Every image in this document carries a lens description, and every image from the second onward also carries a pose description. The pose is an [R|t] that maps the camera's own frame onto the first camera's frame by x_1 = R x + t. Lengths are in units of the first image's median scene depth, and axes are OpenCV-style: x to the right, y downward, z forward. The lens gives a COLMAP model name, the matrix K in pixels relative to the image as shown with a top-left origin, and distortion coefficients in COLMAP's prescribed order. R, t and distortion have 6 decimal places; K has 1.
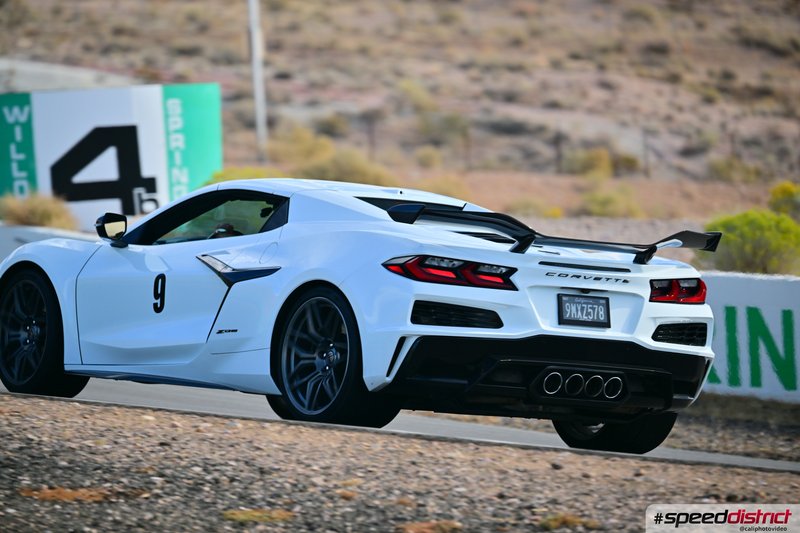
lens RADIAL K [[5673.8, 0, 400.0], [0, 5673.8, 266.5], [0, 0, 1]] dist [-0.241694, 1.967635]
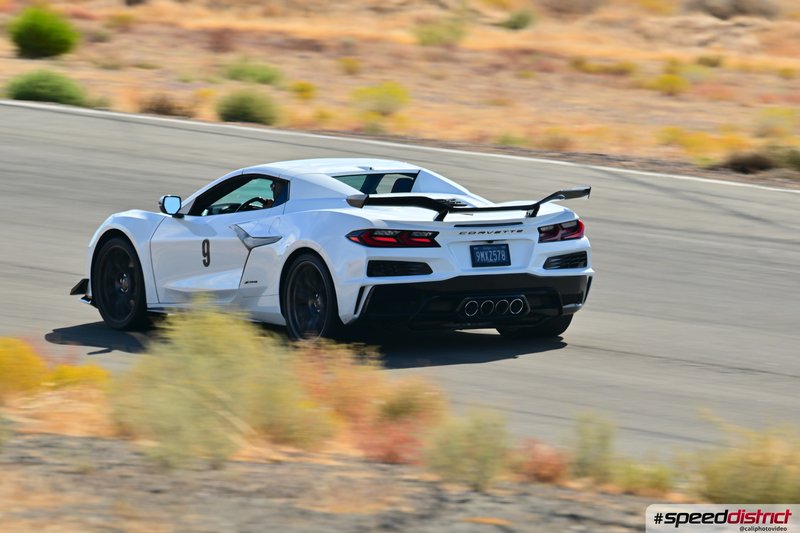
lens RADIAL K [[5983.1, 0, 400.0], [0, 5983.1, 266.5], [0, 0, 1]] dist [-0.114801, -12.821791]
pose [[0.995448, -0.084097, -0.044842, 0.072551], [0.086118, 0.995257, 0.045237, -0.055960], [0.040825, -0.048892, 0.997969, -0.474021]]
